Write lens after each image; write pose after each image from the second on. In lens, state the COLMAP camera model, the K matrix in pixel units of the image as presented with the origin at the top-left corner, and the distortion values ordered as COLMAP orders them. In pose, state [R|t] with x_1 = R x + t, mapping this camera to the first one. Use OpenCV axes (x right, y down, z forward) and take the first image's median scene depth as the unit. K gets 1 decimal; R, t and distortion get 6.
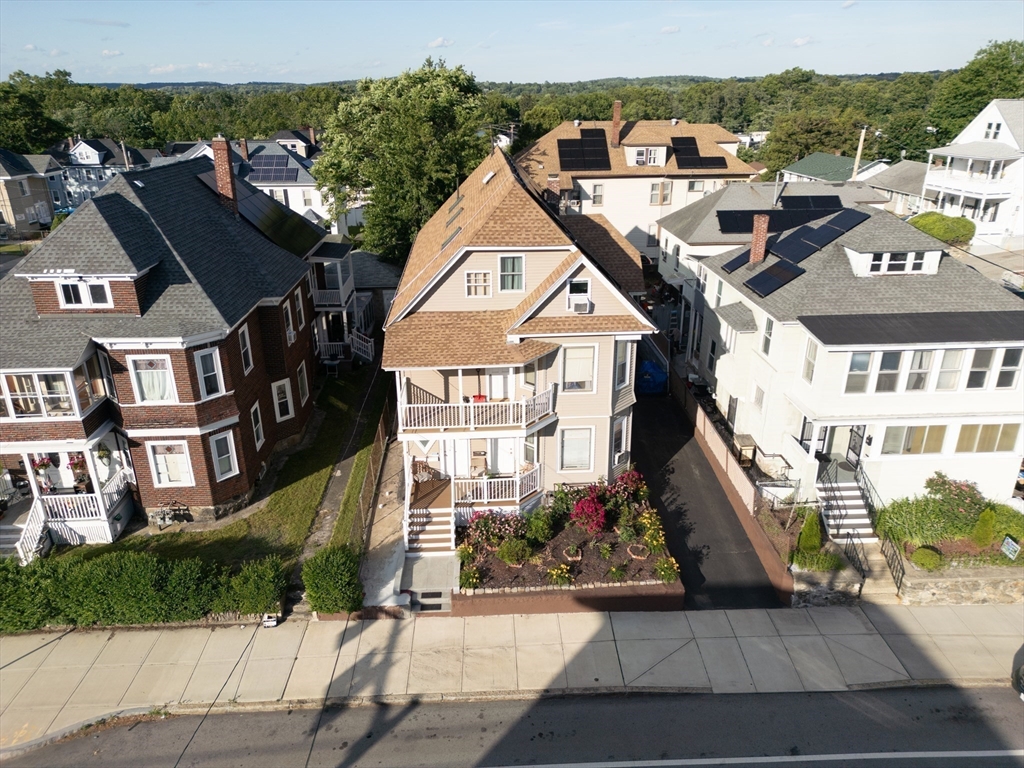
lens RADIAL K [[712.7, 0, 512.0], [0, 712.7, 384.0], [0, 0, 1]] dist [0.073013, 0.000011]
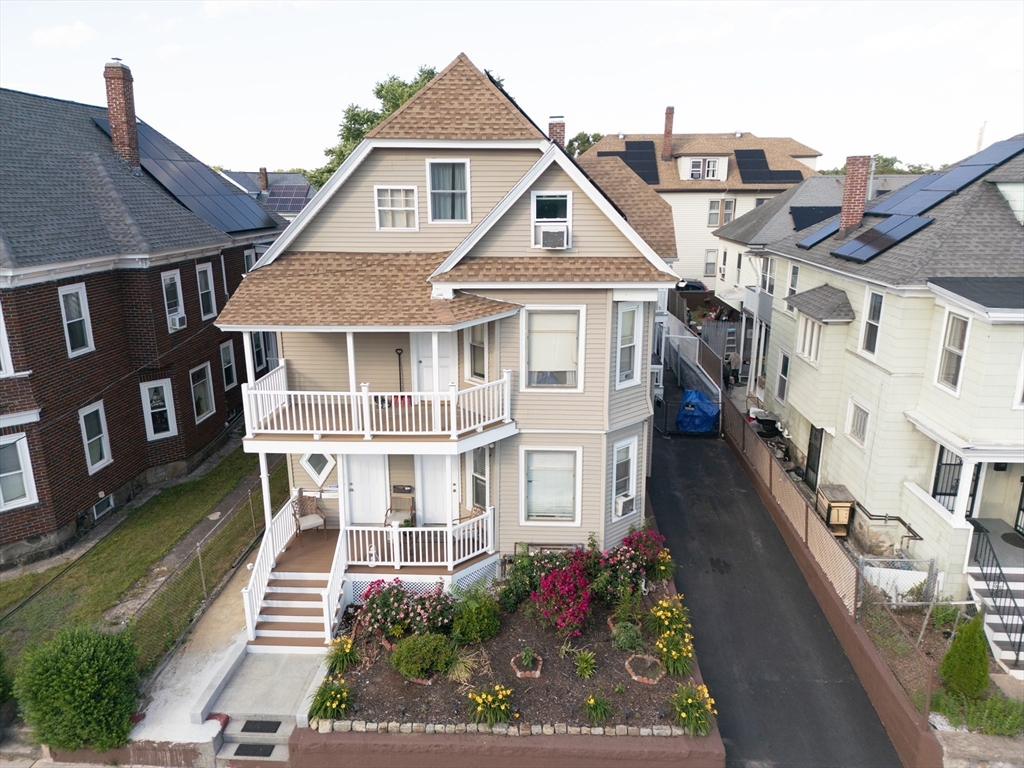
lens RADIAL K [[719.4, 0, 512.0], [0, 719.4, 384.0], [0, 0, 1]] dist [0.037154, 0.000535]
pose [[0.994883, 0.031744, -0.095918, 0.114224], [-0.042859, 0.992307, -0.116146, 0.078670], [0.091493, 0.119662, 0.988590, 0.382684]]
